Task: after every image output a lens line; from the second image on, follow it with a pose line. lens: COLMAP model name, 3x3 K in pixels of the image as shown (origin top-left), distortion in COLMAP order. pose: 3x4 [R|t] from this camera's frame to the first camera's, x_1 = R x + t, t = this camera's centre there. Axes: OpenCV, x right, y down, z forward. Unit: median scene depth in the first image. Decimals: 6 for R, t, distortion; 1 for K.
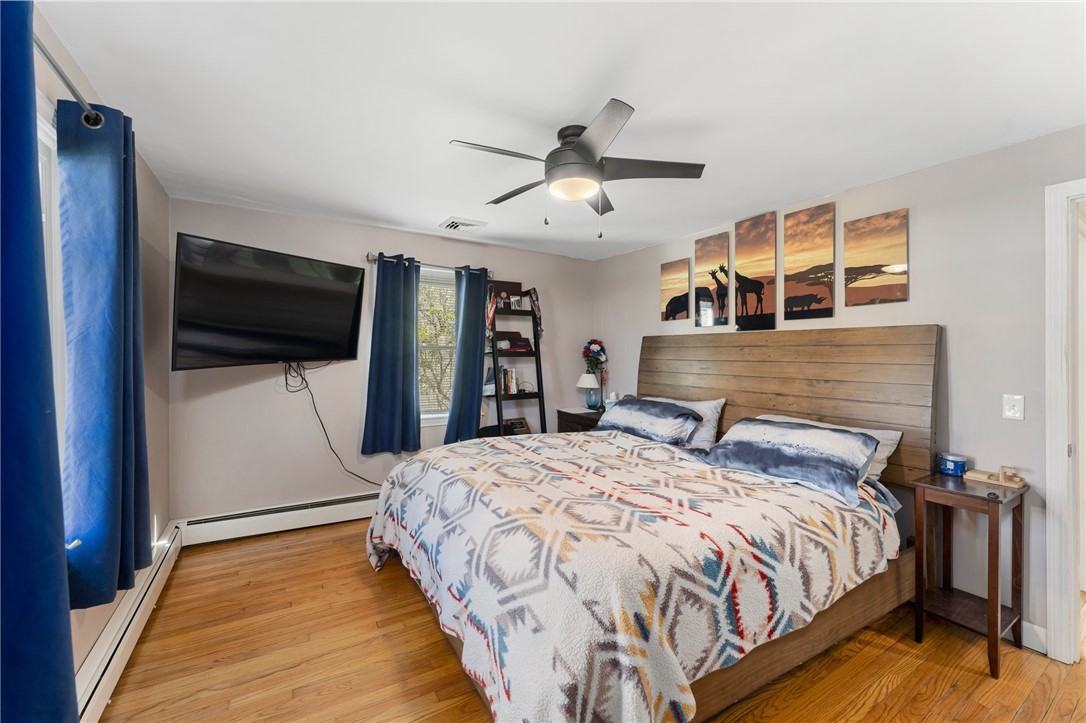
lens RADIAL K [[441.3, 0, 541.5], [0, 441.3, 362.9], [0, 0, 1]] dist [-0.008851, 0.002388]
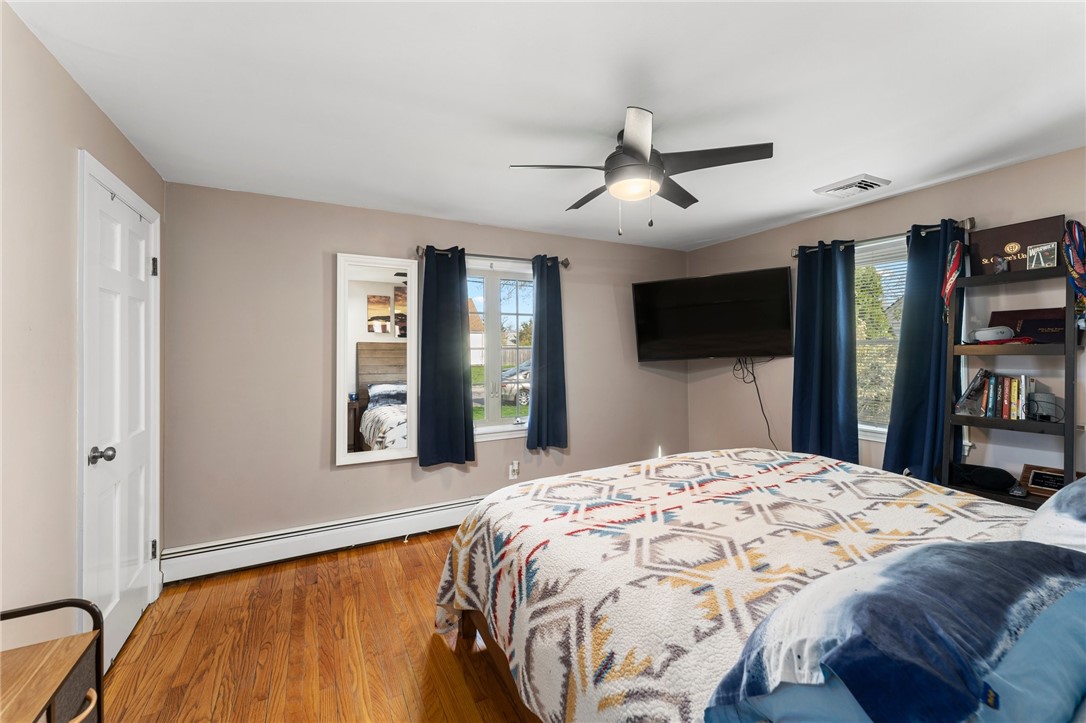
lens RADIAL K [[441.3, 0, 541.1], [0, 441.3, 355.4], [0, 0, 1]] dist [-0.008851, 0.002388]
pose [[-0.071815, 0.009507, -0.997373, 1.126124], [-0.011590, 0.999879, 0.010366, -0.023241], [0.997351, 0.012304, -0.071696, 0.884546]]
